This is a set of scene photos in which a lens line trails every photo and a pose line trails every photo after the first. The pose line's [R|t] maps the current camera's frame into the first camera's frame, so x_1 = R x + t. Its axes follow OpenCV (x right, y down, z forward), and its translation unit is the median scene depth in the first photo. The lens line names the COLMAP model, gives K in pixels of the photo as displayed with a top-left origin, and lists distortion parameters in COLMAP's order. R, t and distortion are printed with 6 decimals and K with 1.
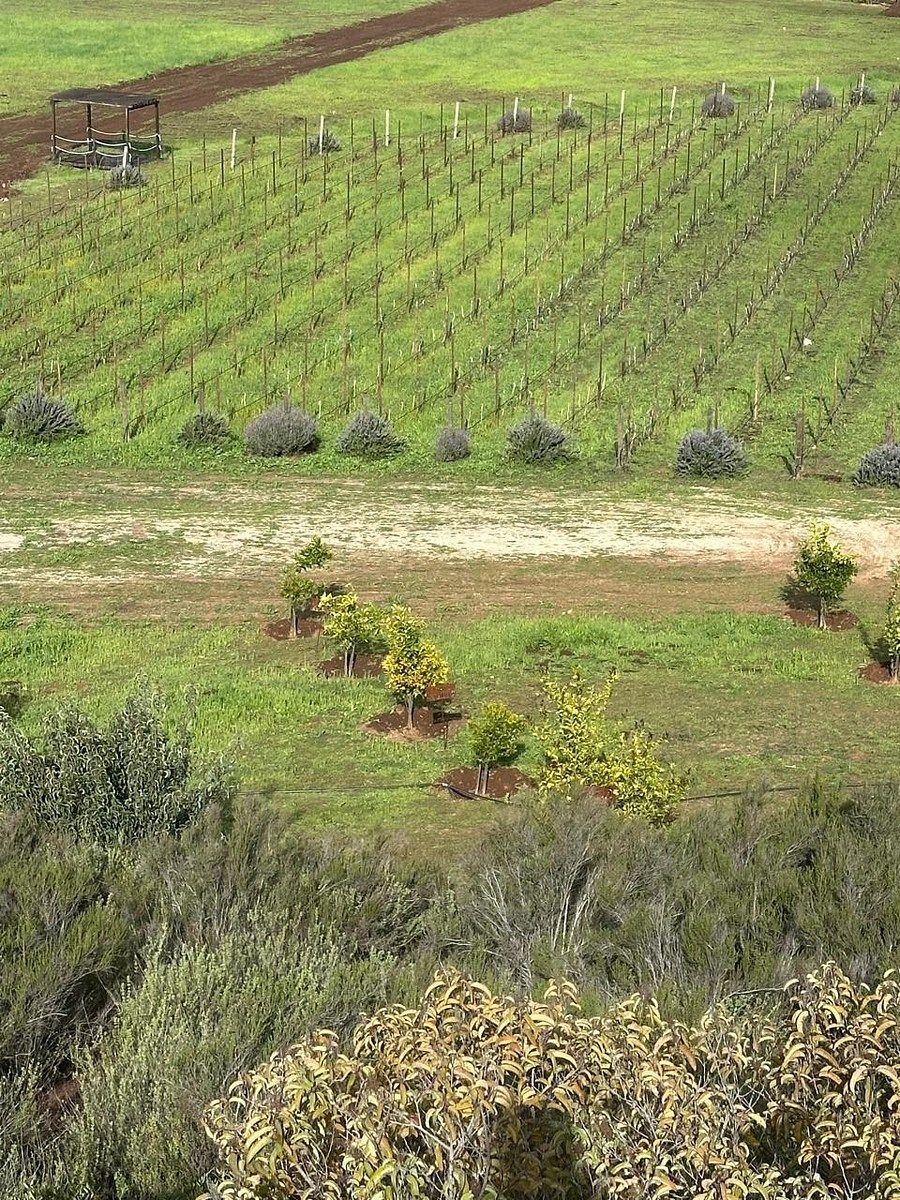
lens RADIAL K [[2401.4, 0, 450.0], [0, 2401.4, 600.0], [0, 0, 1]] dist [0.025259, 0.069245]
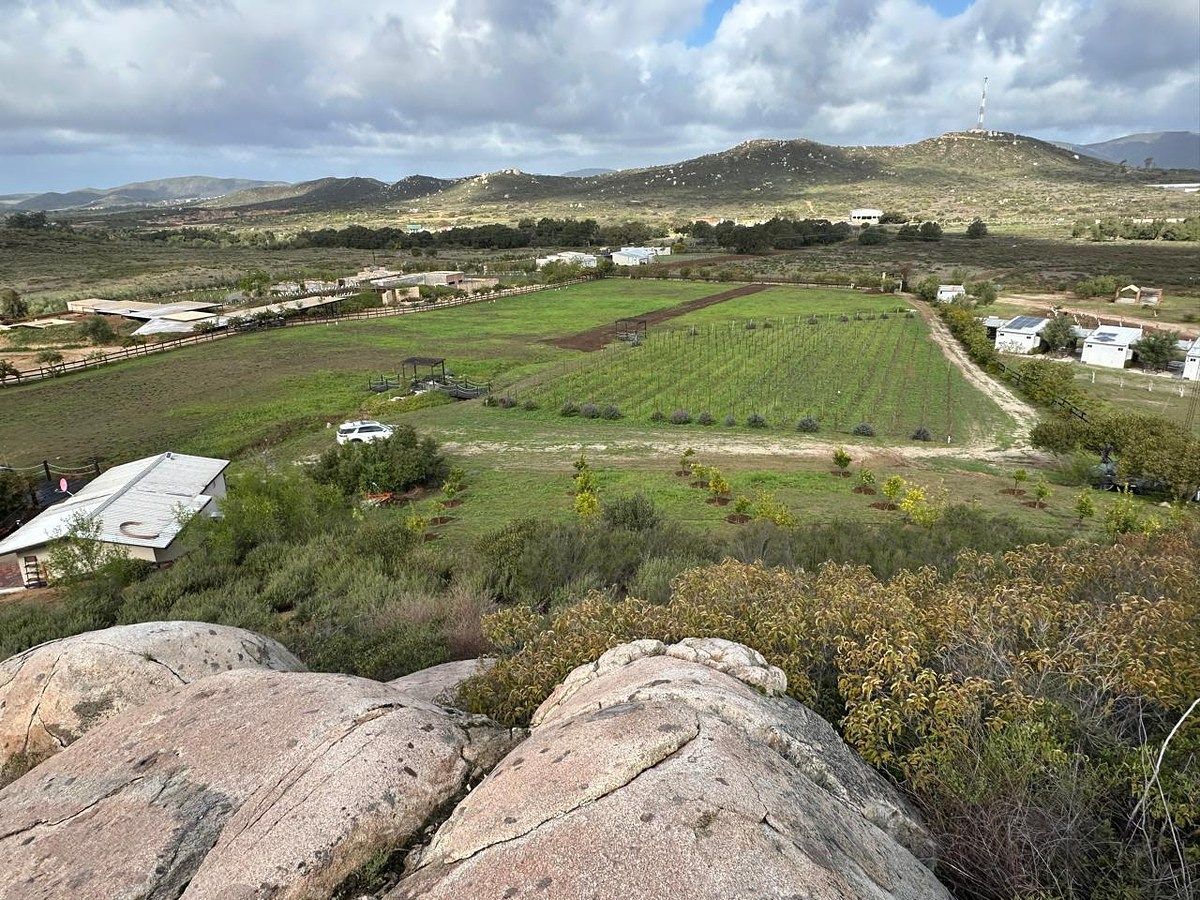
lens RADIAL K [[768.0, 0, 596.5], [0, 768.0, 452.1], [0, 0, 1]] dist [0.001834, -0.002162]
pose [[0.985853, 0.018153, -0.166626, -0.003920], [-0.021757, 0.999567, -0.019831, 0.005261], [0.166194, 0.023176, 0.985821, -0.112486]]
